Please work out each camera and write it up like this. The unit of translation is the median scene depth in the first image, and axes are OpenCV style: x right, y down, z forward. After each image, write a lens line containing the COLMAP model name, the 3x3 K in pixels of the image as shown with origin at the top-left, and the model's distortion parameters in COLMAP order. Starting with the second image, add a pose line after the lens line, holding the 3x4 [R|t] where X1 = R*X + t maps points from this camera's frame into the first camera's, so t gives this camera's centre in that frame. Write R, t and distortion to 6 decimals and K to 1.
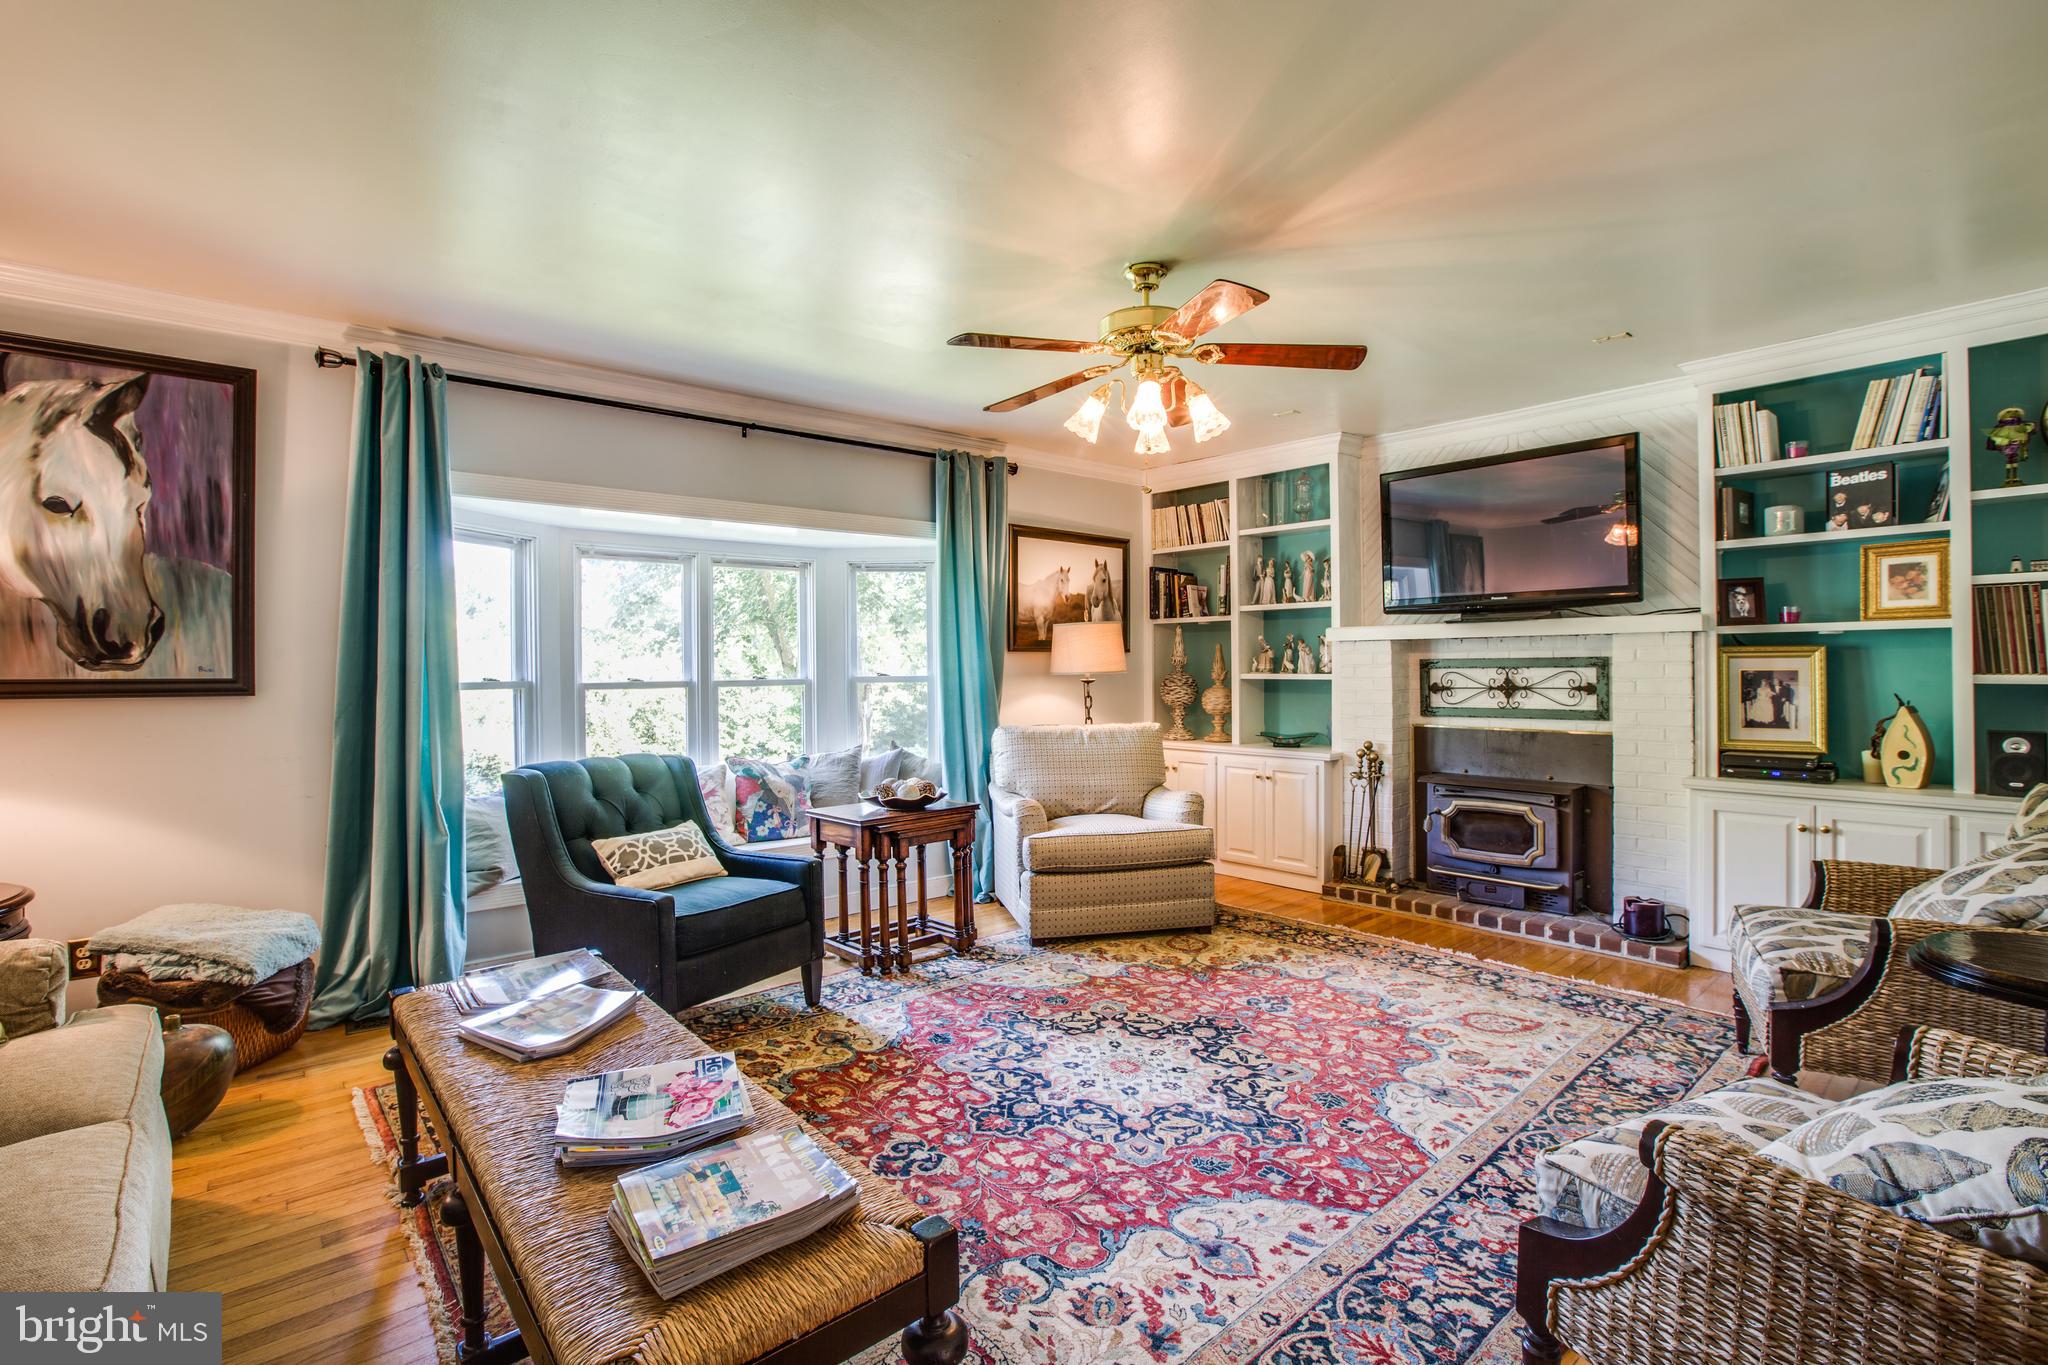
lens RADIAL K [[919.0, 0, 1019.7], [0, 919.0, 669.9], [0, 0, 1]] dist [-0.021894, 0.002719]
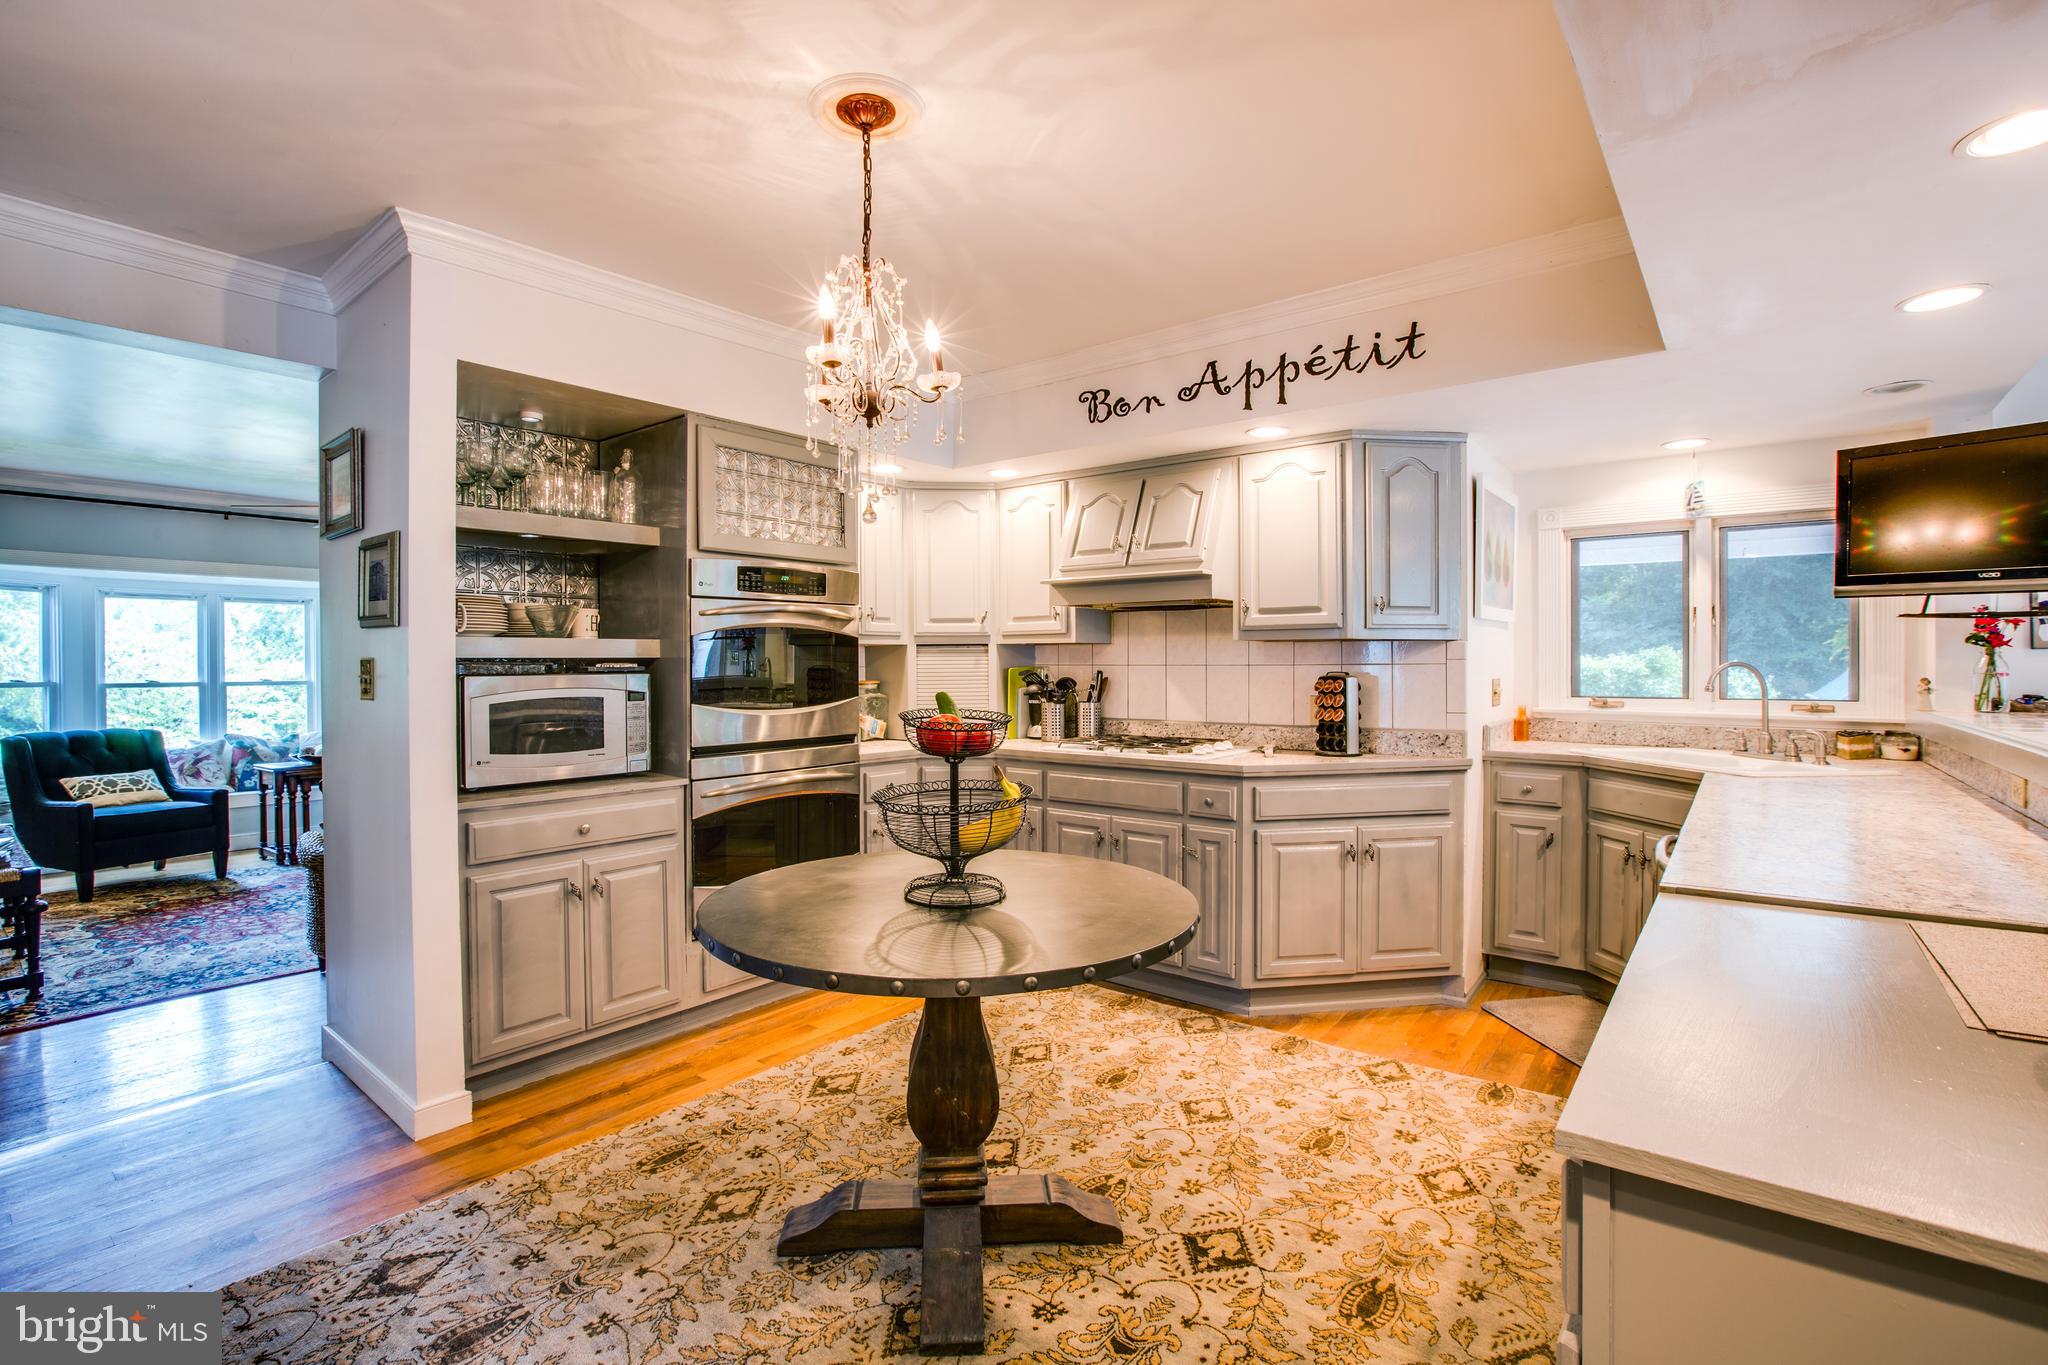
lens RADIAL K [[919.0, 0, 1022.2], [0, 919.0, 672.1], [0, 0, 1]] dist [-0.021894, 0.002719]
pose [[0.983751, 0.001059, 0.179537, 0.748213], [-0.001837, 0.999990, 0.004168, -0.012685], [-0.179530, -0.004430, 0.983742, -0.718437]]
